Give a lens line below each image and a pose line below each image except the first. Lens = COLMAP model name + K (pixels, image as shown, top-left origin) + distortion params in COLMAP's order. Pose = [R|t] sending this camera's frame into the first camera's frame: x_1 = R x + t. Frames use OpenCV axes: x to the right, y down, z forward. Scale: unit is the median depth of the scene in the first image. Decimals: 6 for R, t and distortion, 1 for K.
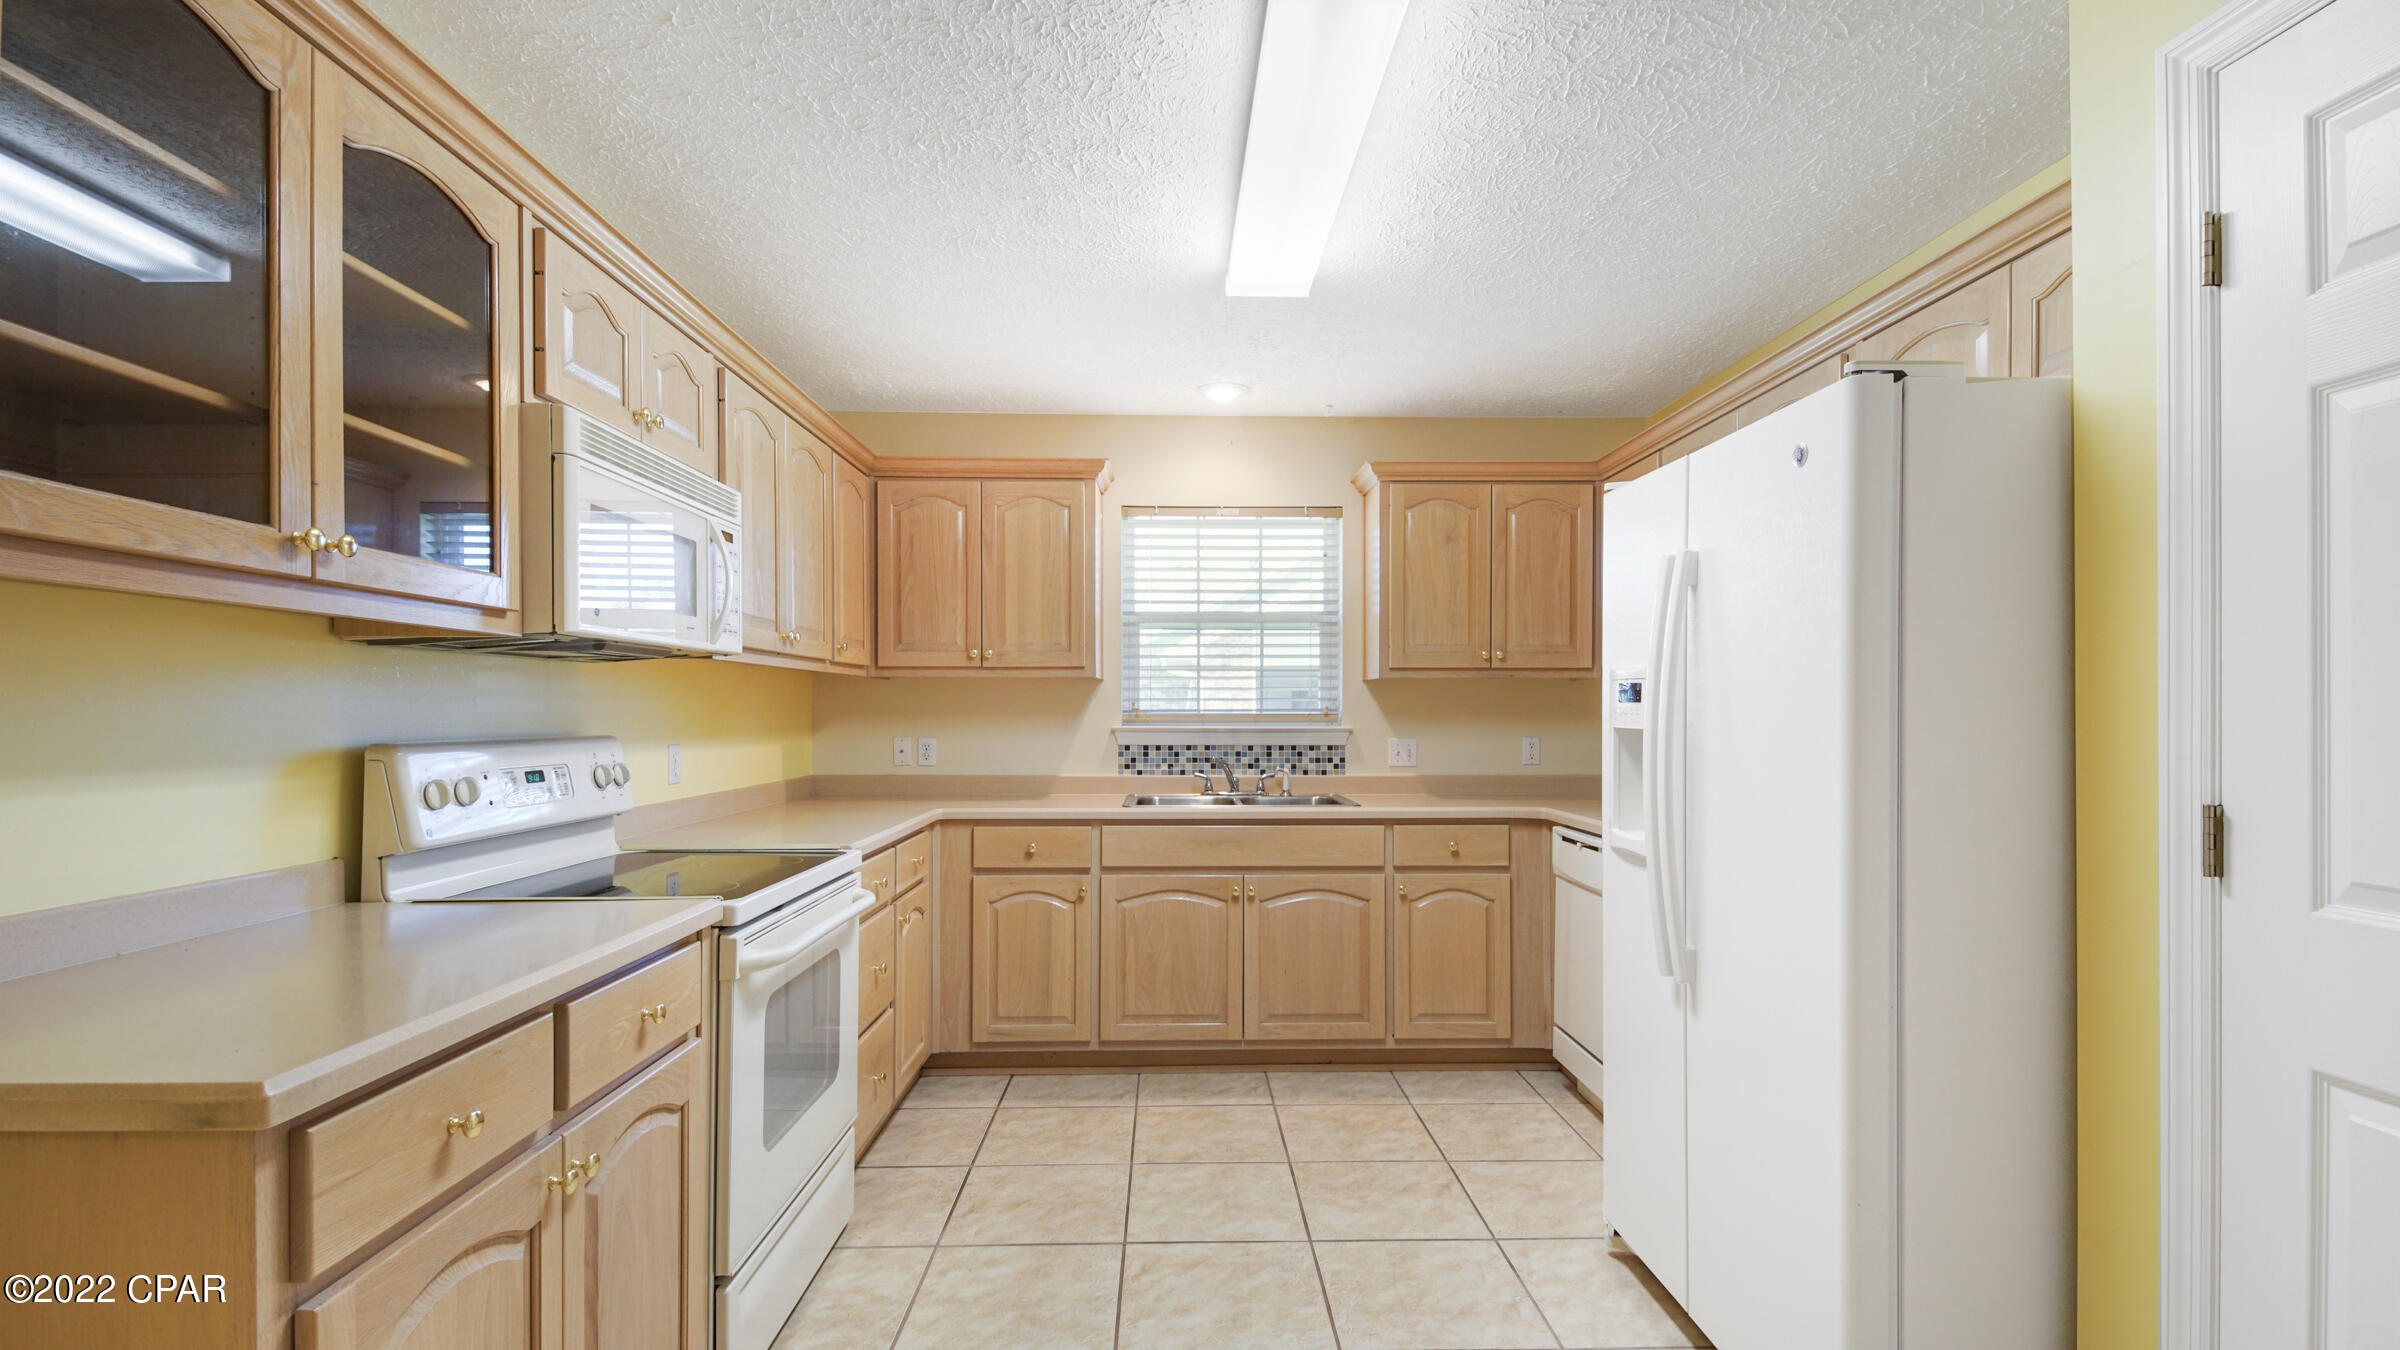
lens RADIAL K [[1062.8, 0, 1205.1], [0, 1062.8, 710.6], [0, 0, 1]] dist [0.000855, -0.000168]
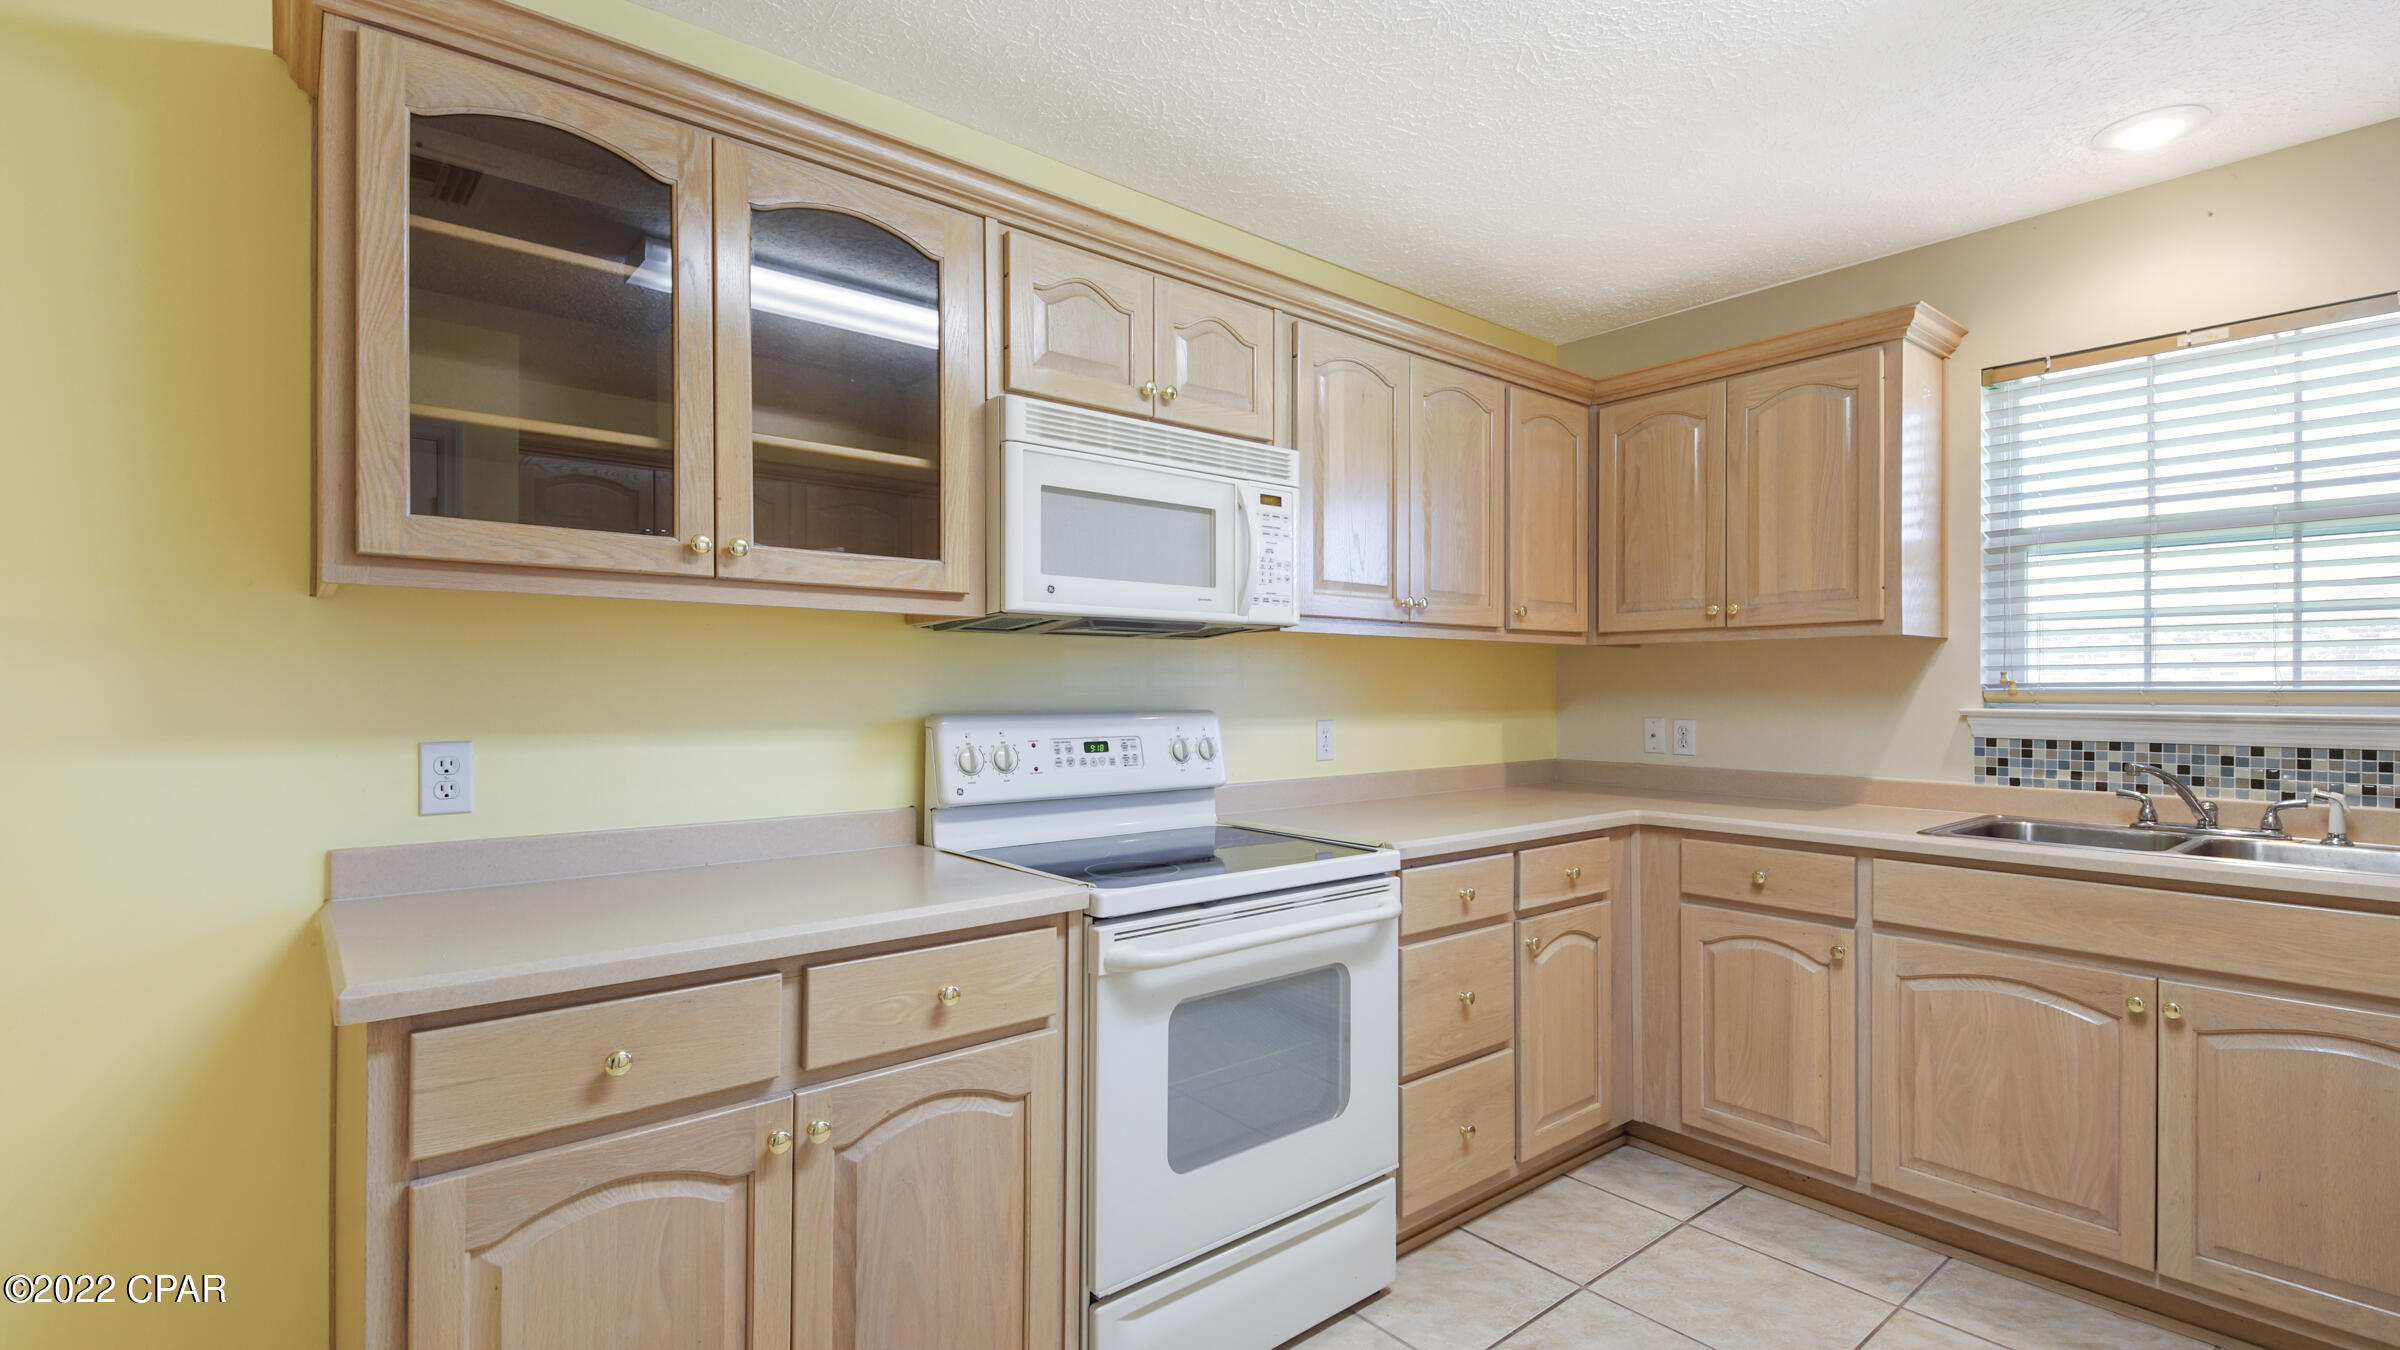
lens RADIAL K [[1068.1, 0, 1200.7], [0, 1068.1, 692.6], [0, 0, 1]] dist [0.036850, -0.025420]
pose [[0.610996, 0.002471, -0.791630, 0.177482], [0.001499, 0.999990, 0.004279, 0.001532], [0.791633, -0.003802, 0.610986, 0.255660]]
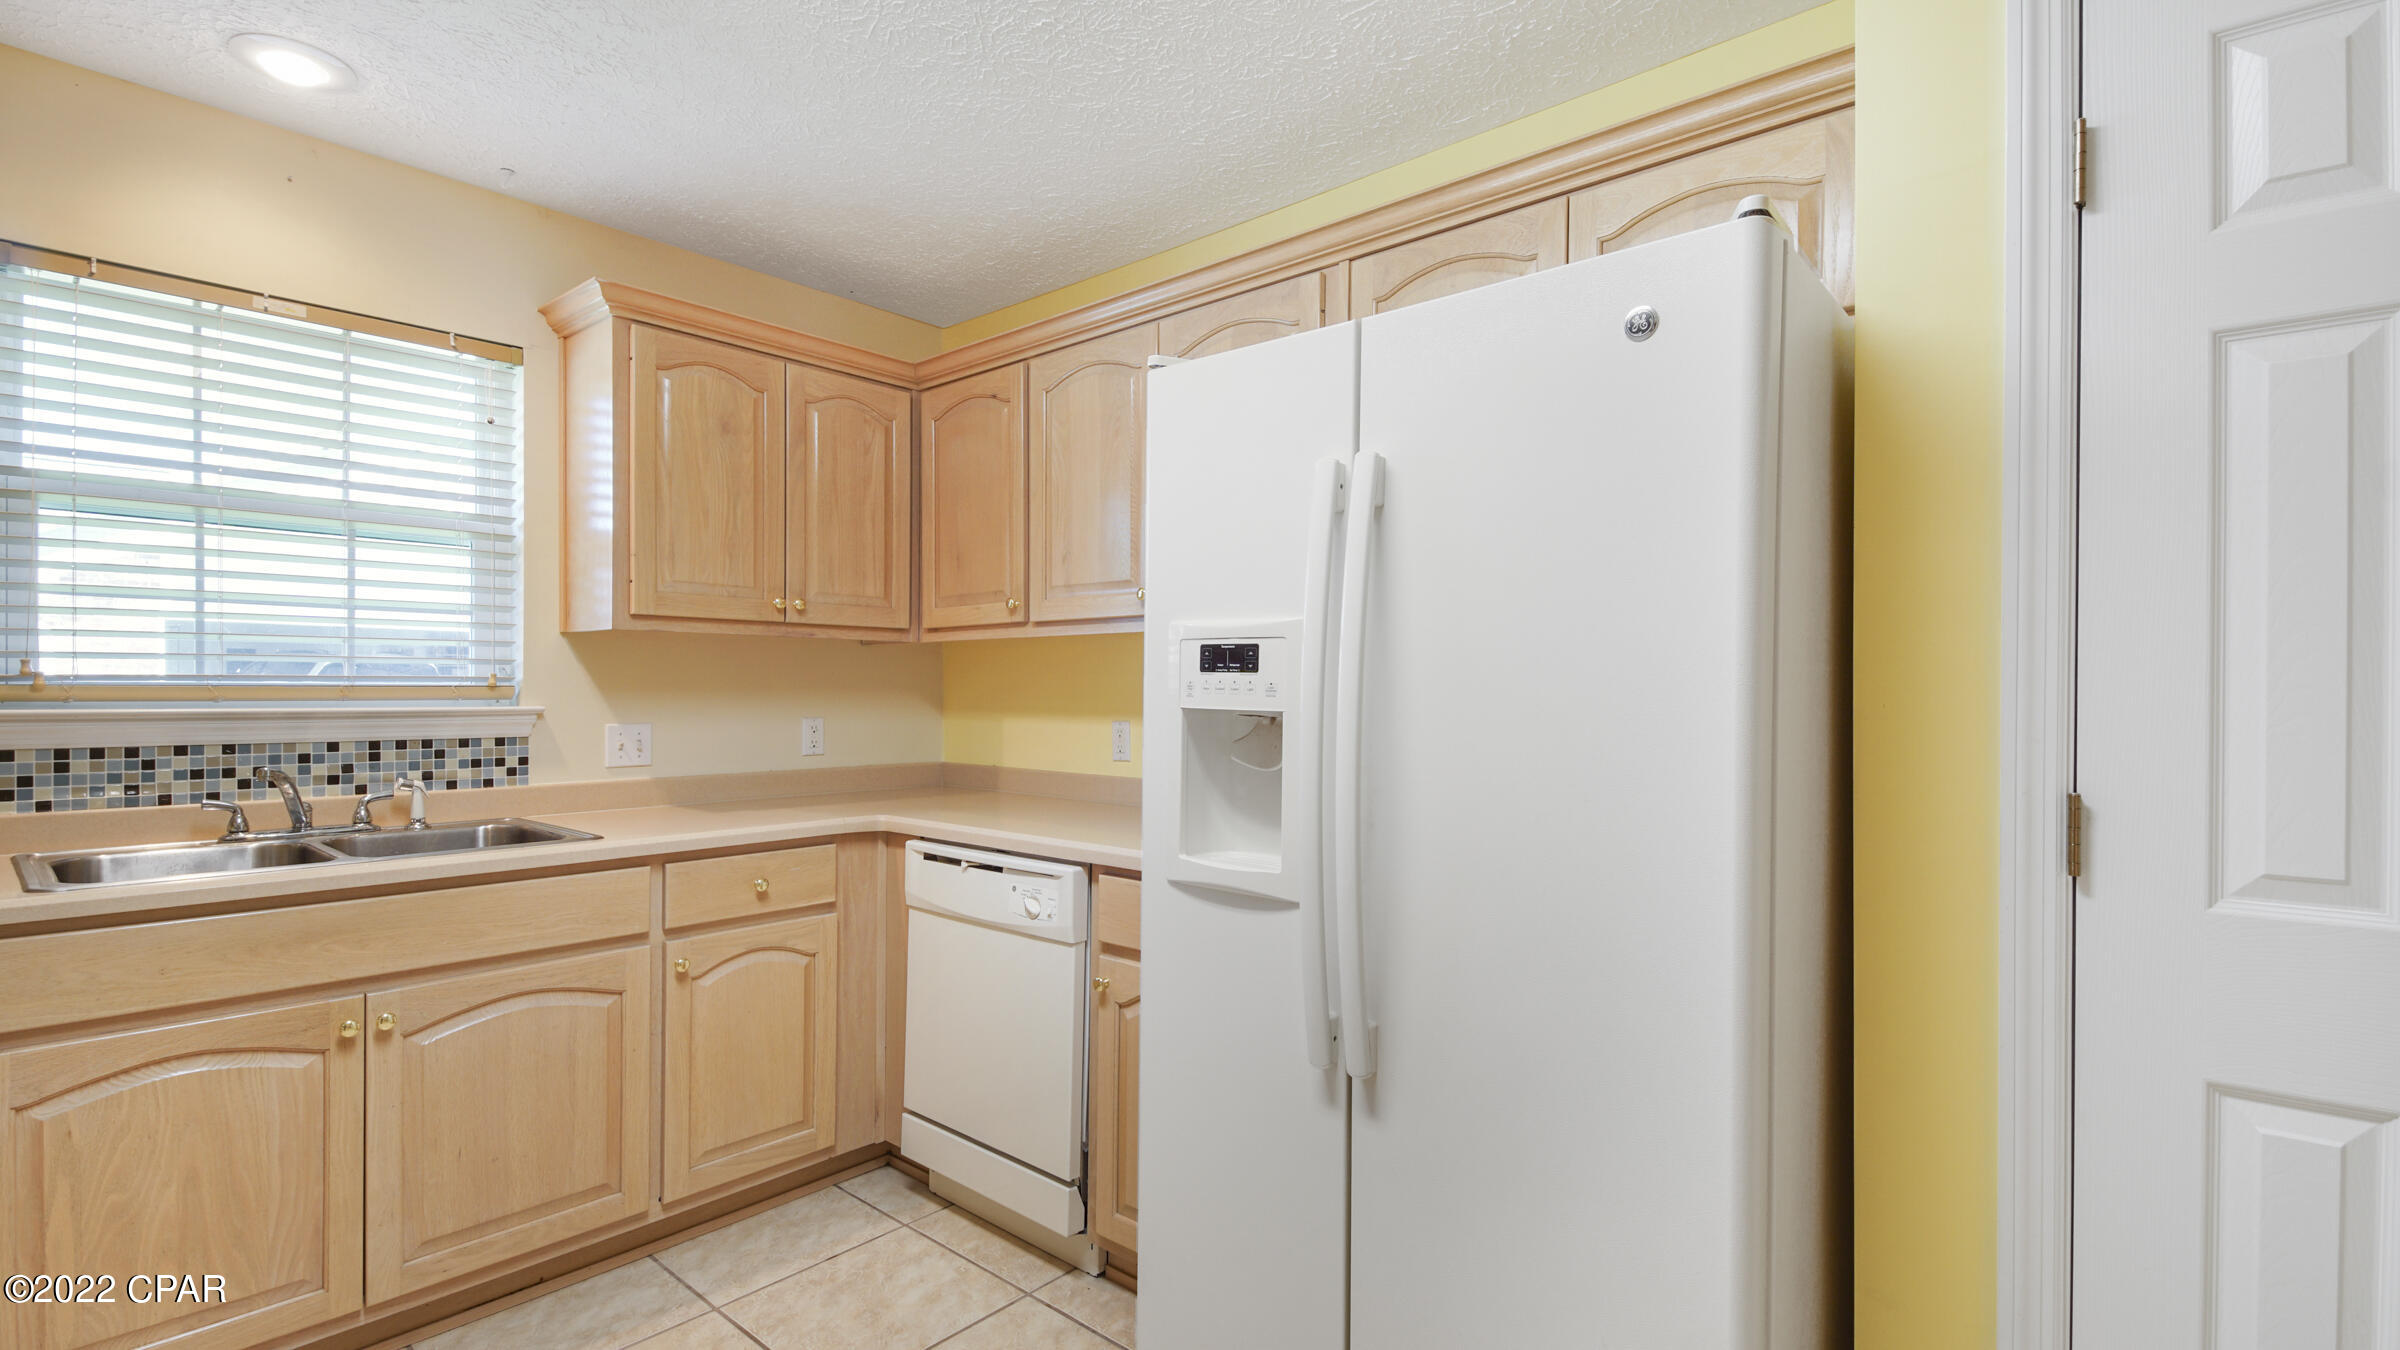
lens RADIAL K [[1068.1, 0, 1200.7], [0, 1068.1, 692.6], [0, 0, 1]] dist [0.036850, -0.025420]
pose [[0.675144, 0.000649, 0.737685, -0.078531], [-0.006959, 0.999961, 0.005490, 0.001111], [-0.737653, -0.008840, 0.675122, 0.338726]]
